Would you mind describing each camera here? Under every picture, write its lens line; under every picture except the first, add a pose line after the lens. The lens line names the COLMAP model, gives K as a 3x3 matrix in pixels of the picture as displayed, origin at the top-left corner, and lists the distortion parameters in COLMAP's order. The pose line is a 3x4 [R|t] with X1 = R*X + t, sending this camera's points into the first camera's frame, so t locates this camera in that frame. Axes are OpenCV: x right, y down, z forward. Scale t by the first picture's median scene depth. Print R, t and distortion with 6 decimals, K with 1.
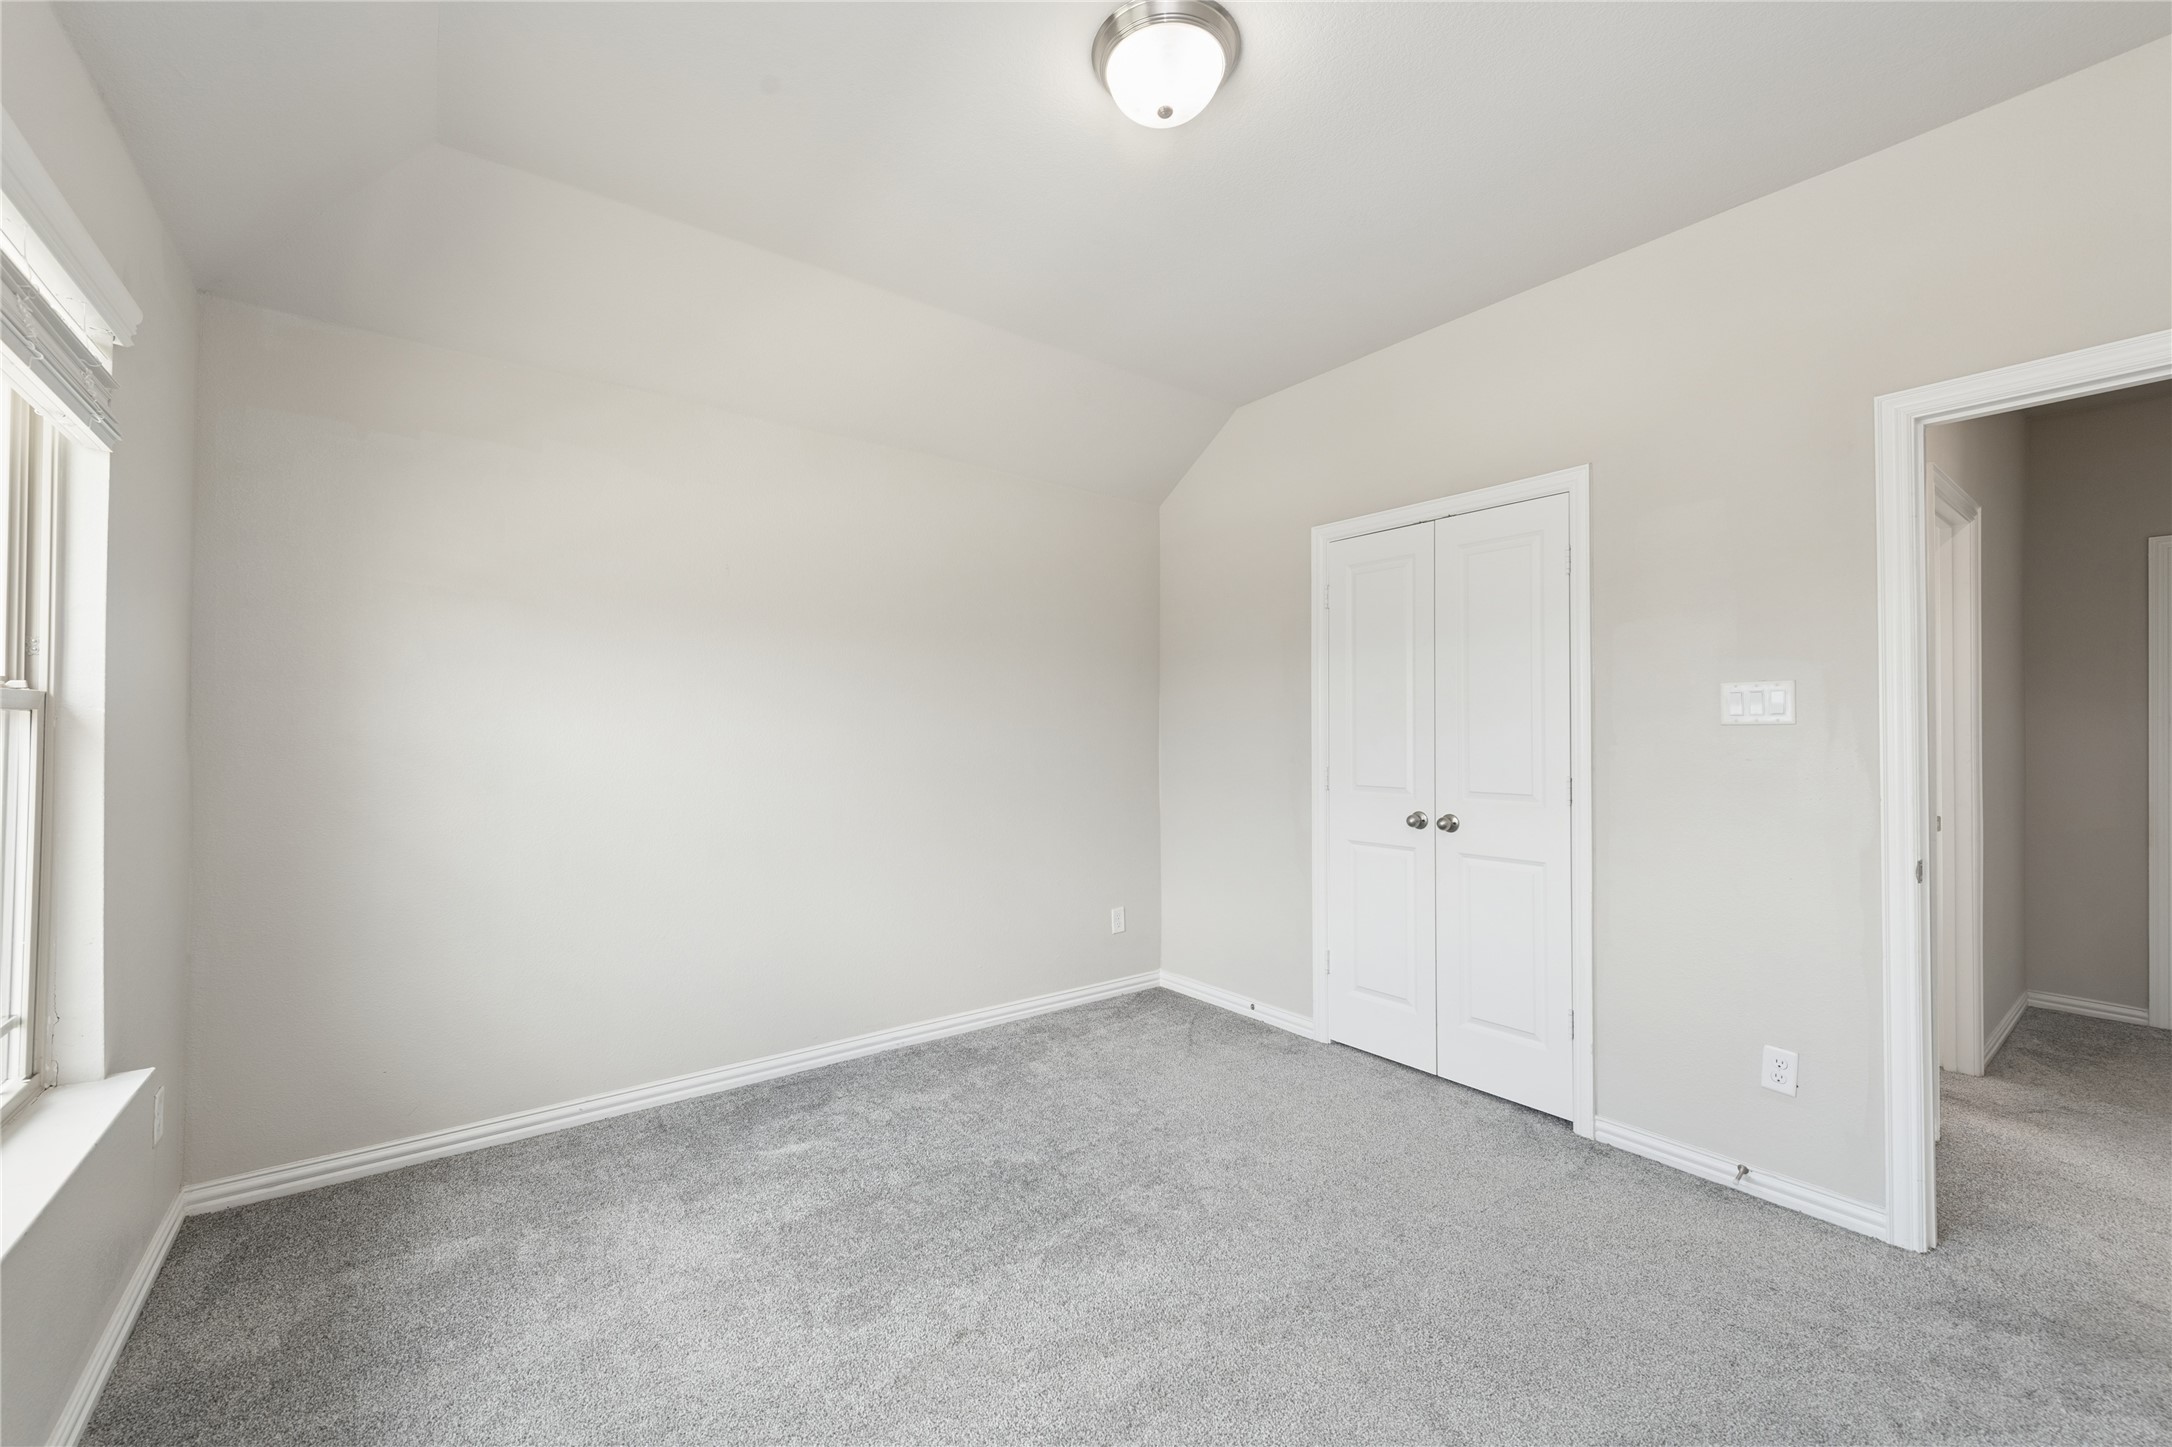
lens RADIAL K [[856.7, 0, 1099.5], [0, 856.7, 722.9], [0, 0, 1]] dist [0.011377, -0.000090]
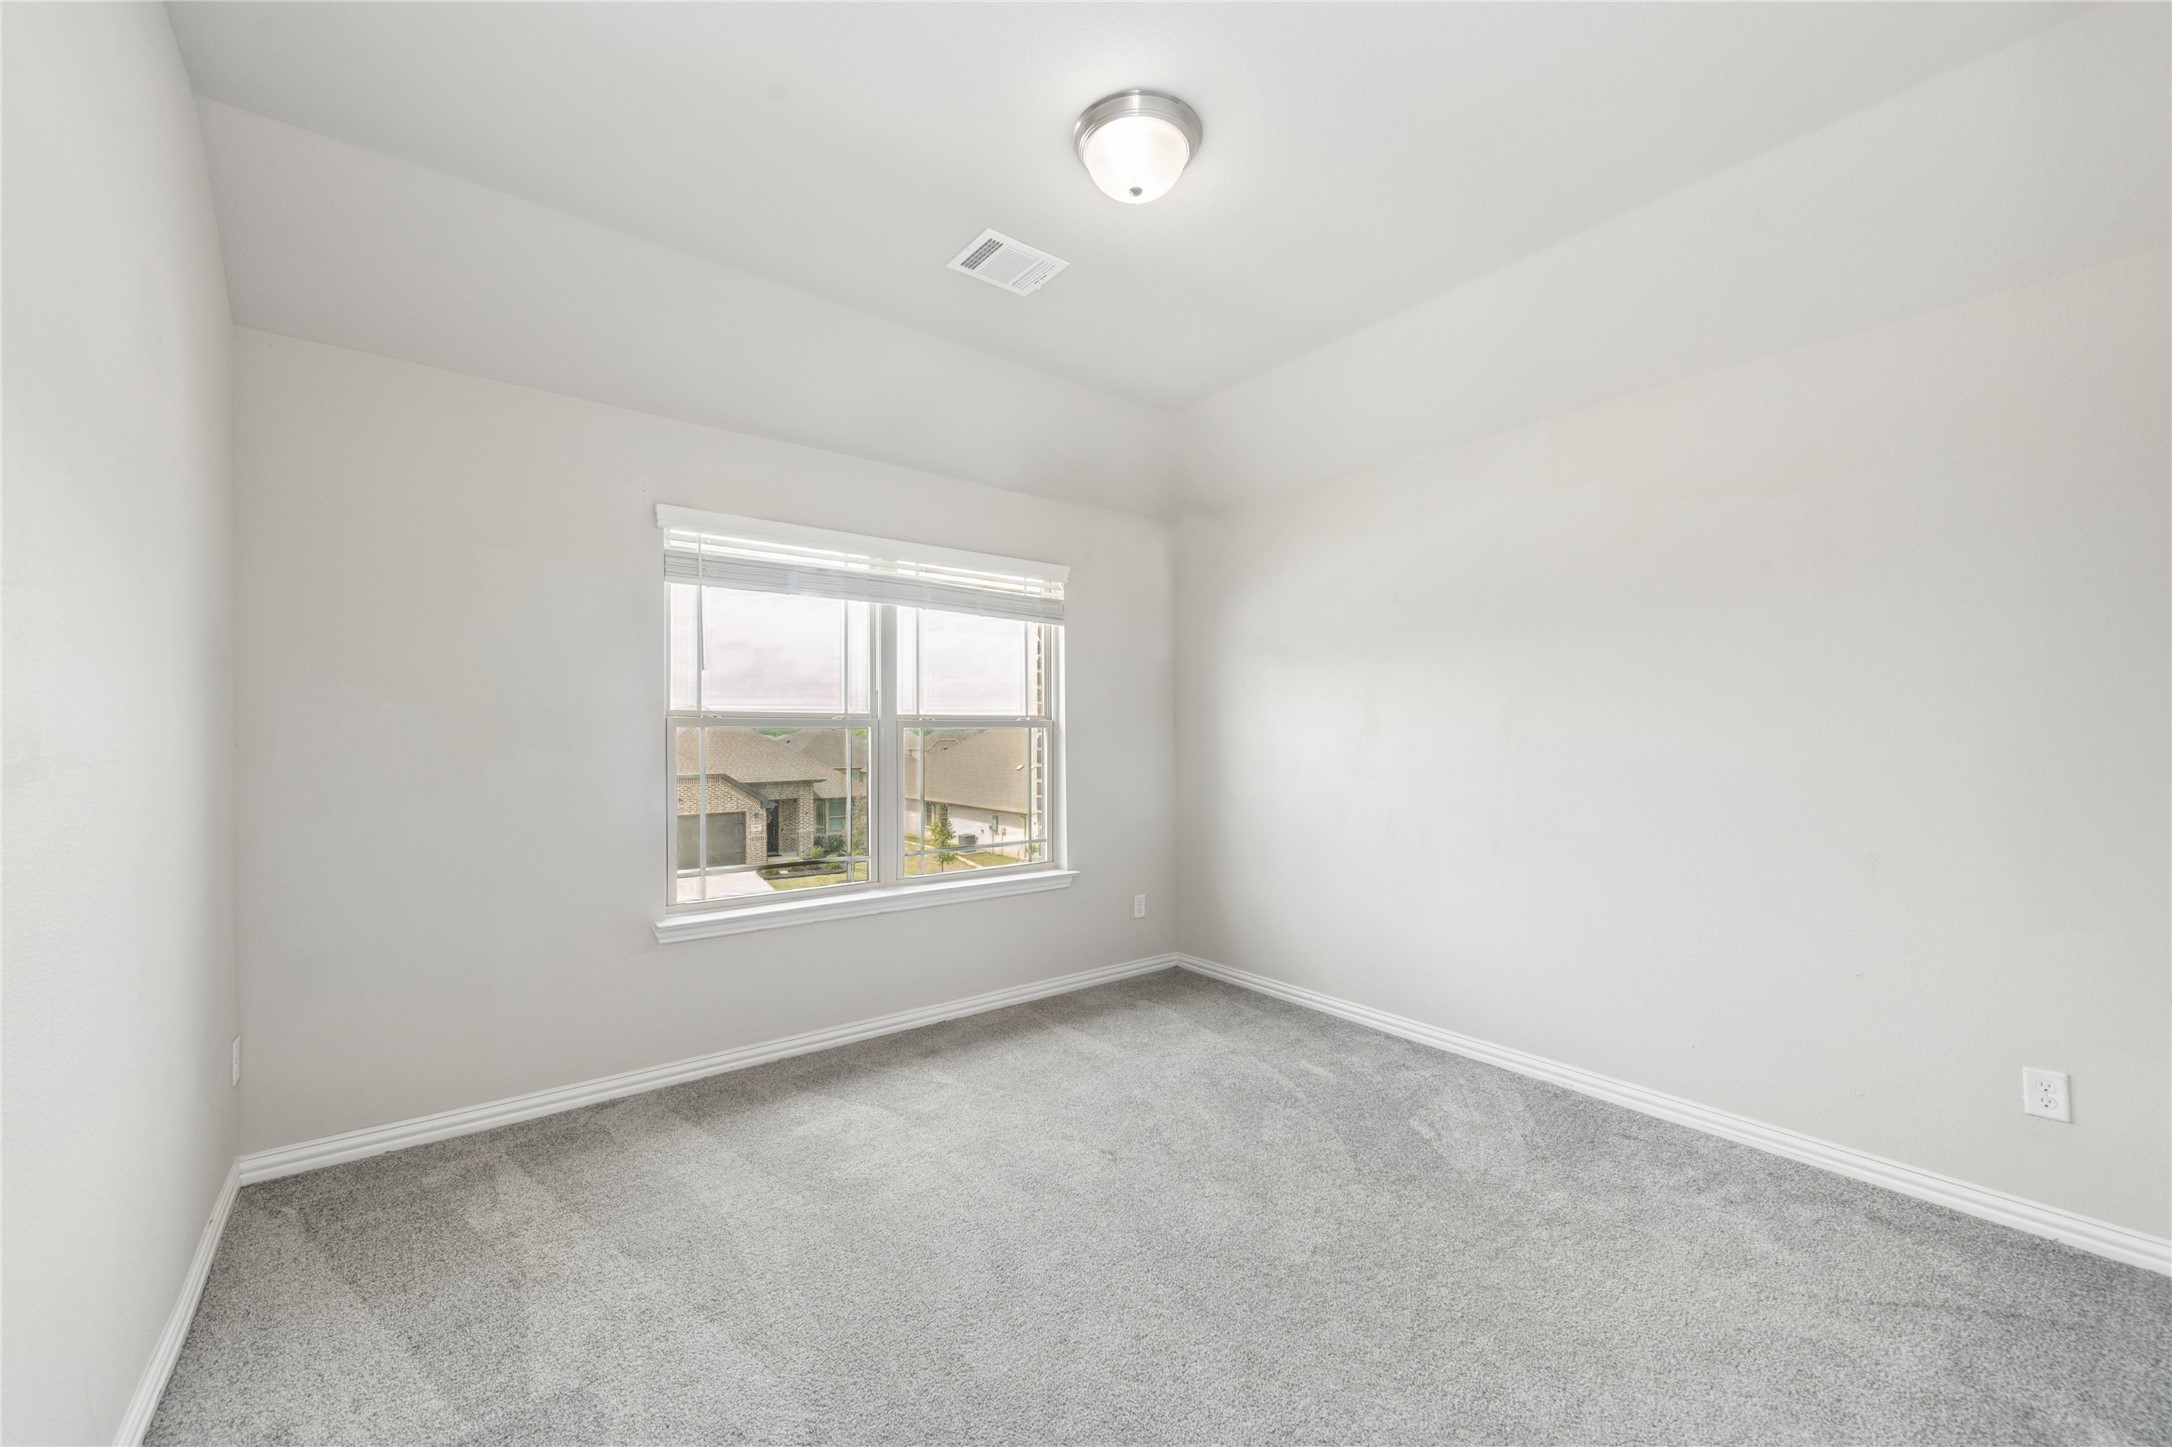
lens RADIAL K [[856.7, 0, 1082.1], [0, 856.7, 726.7], [0, 0, 1]] dist [0.011377, -0.000090]
pose [[0.001788, -0.009922, -0.999949, 0.812059], [0.012023, 0.999879, -0.009900, 0.003956], [0.999926, -0.012005, 0.001907, 0.600992]]
